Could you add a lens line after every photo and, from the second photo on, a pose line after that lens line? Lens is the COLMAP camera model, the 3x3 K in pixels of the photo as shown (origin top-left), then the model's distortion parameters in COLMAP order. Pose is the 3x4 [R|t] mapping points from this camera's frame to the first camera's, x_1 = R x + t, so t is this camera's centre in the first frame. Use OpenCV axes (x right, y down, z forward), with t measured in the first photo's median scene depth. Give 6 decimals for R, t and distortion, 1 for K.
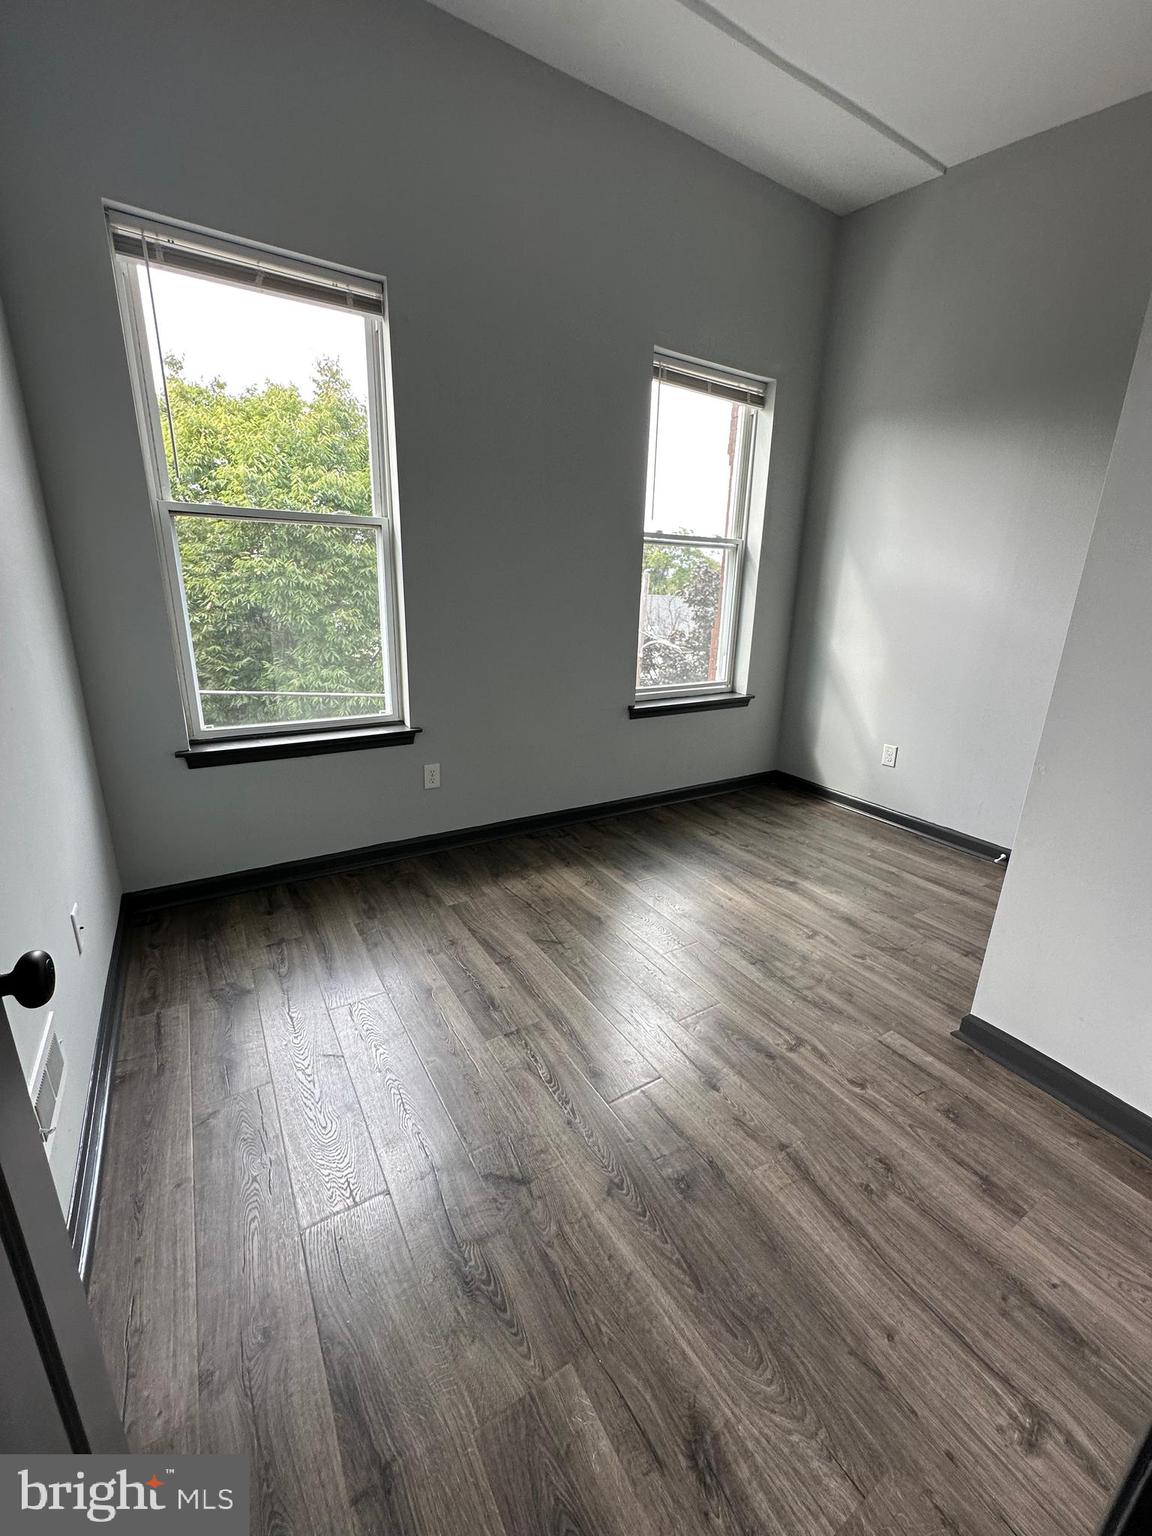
lens RADIAL K [[613.4, 0, 576.0], [0, 613.4, 768.0], [0, 0, 1]] dist [-0.000433, 0.000274]
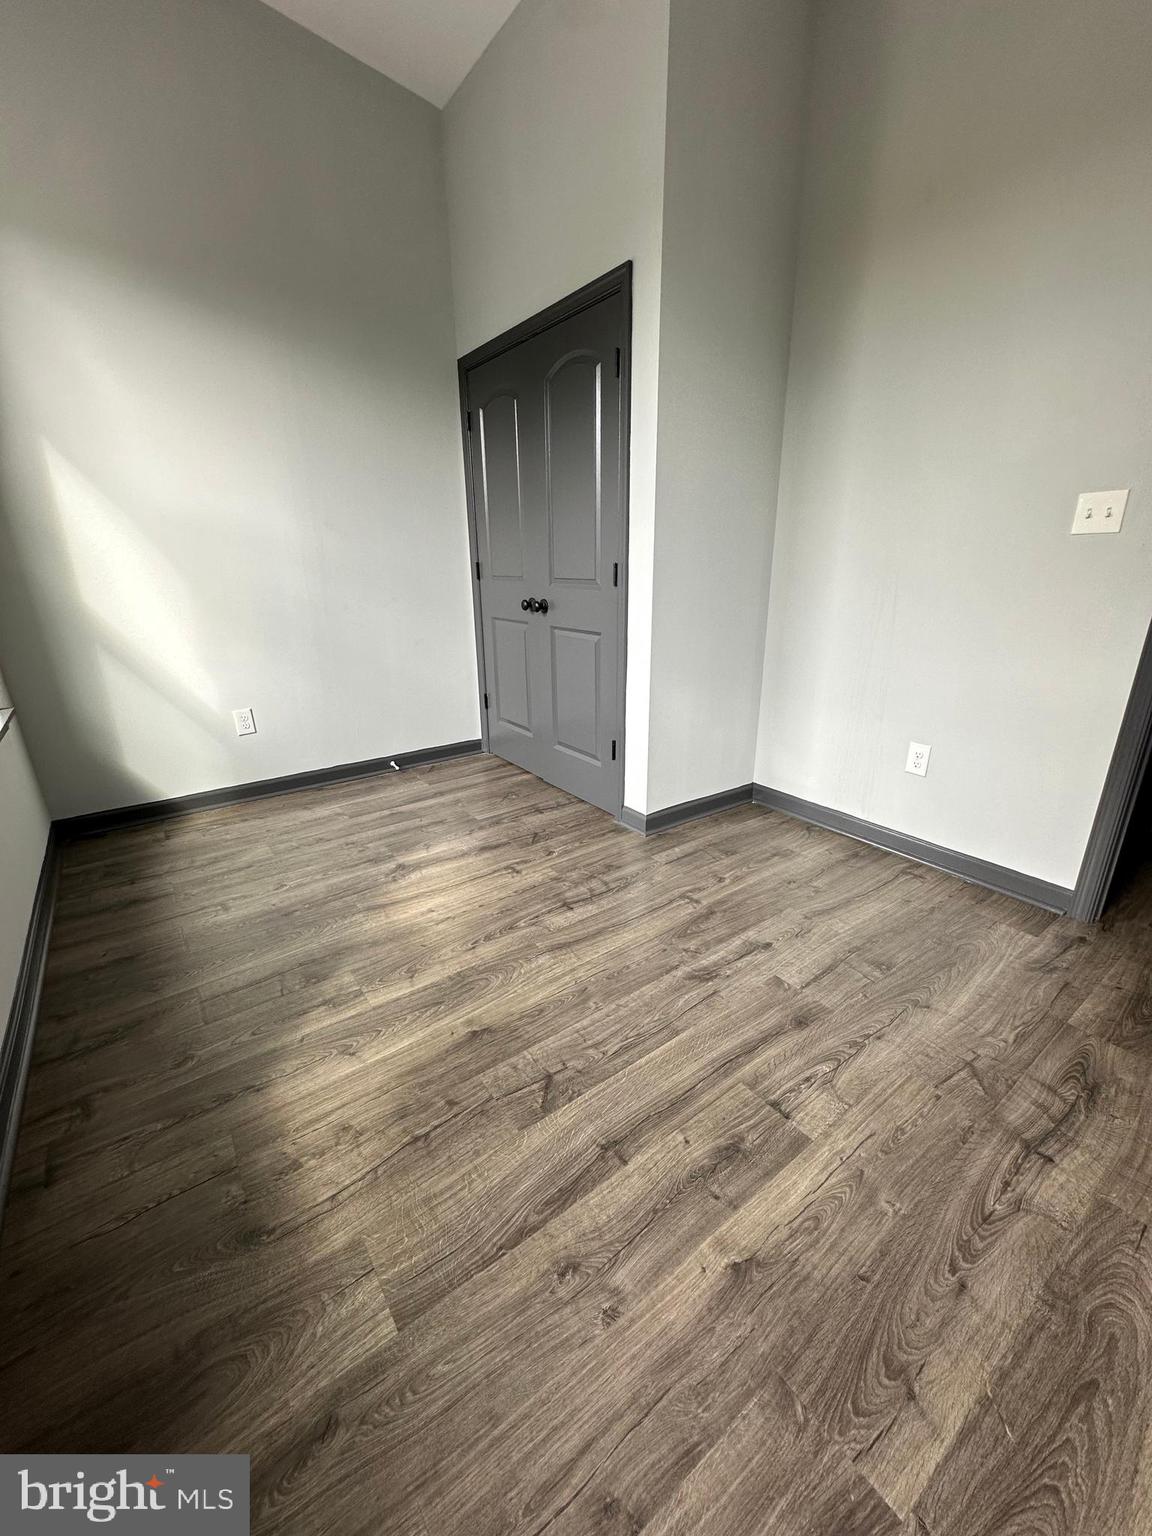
lens RADIAL K [[613.4, 0, 576.0], [0, 613.4, 768.0], [0, 0, 1]] dist [-0.000433, 0.000274]
pose [[-0.080557, -0.349246, 0.933562, -0.468069], [0.300861, 0.884401, 0.356816, -0.184219], [-0.950260, 0.309616, 0.033830, 0.829950]]
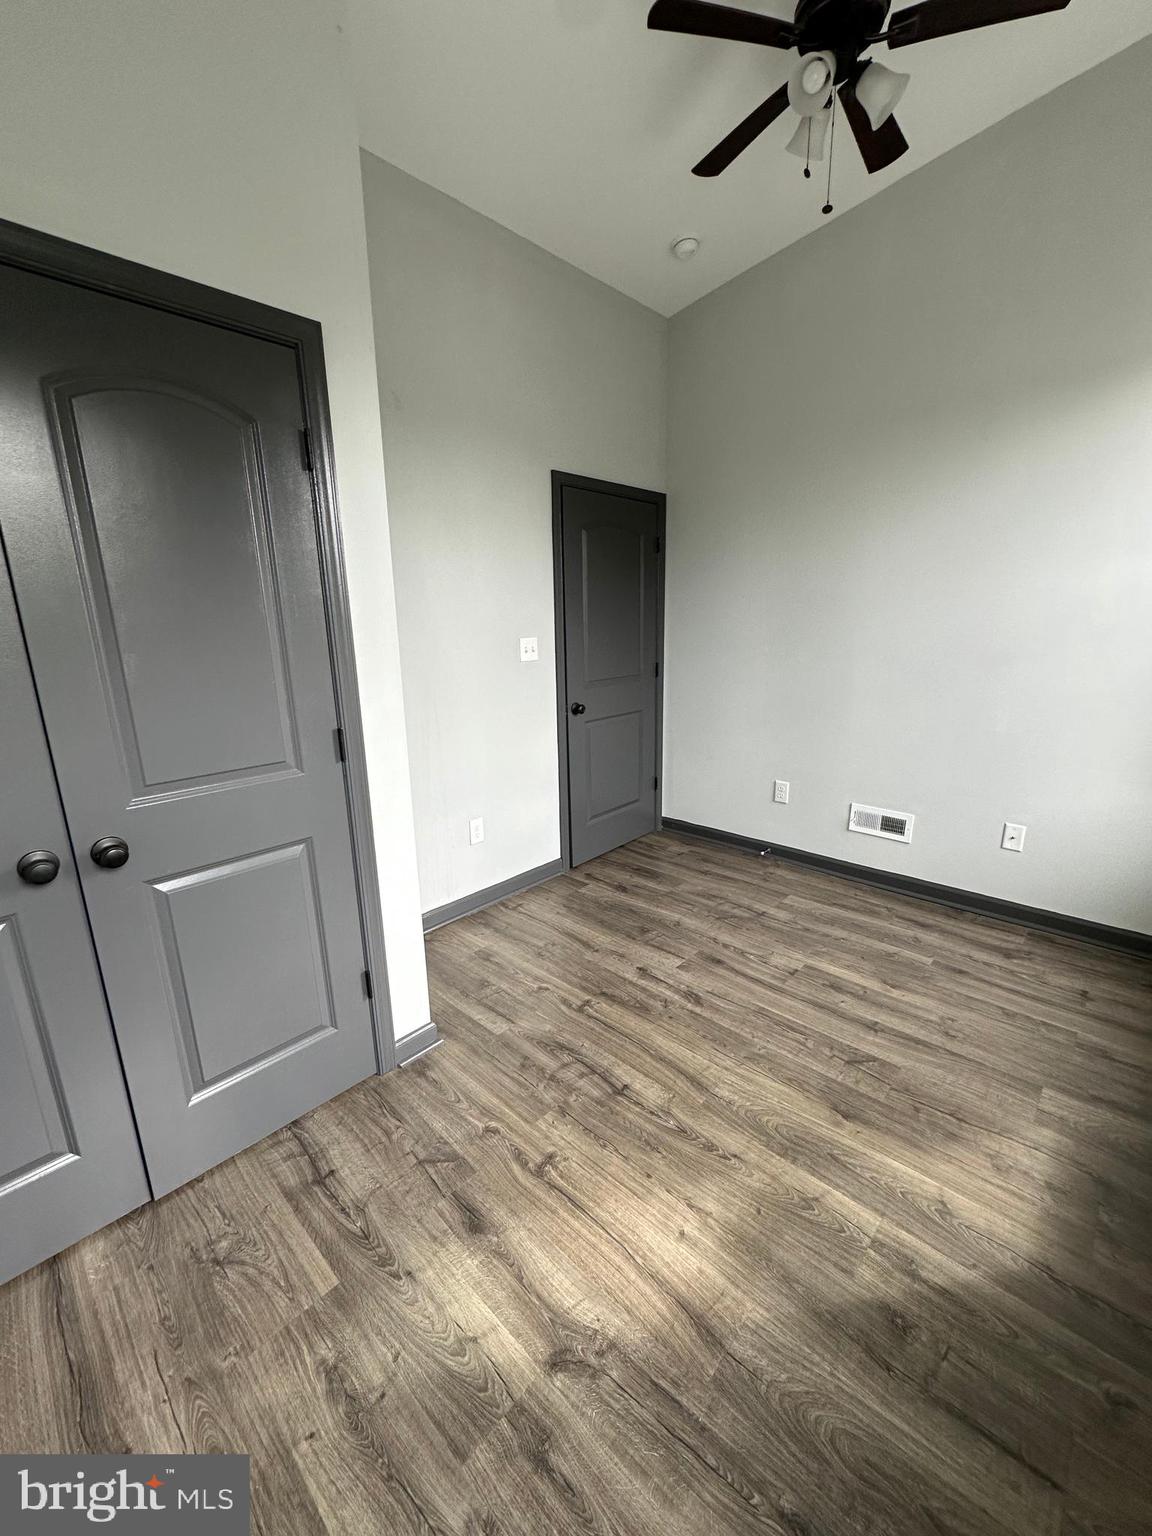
lens RADIAL K [[613.4, 0, 576.0], [0, 613.4, 768.0], [0, 0, 1]] dist [-0.000433, 0.000274]
pose [[-0.966183, 0.052948, -0.252361, 0.499761], [-0.082532, 0.863707, 0.497191, -0.424696], [0.244291, 0.501205, -0.830129, 1.348714]]
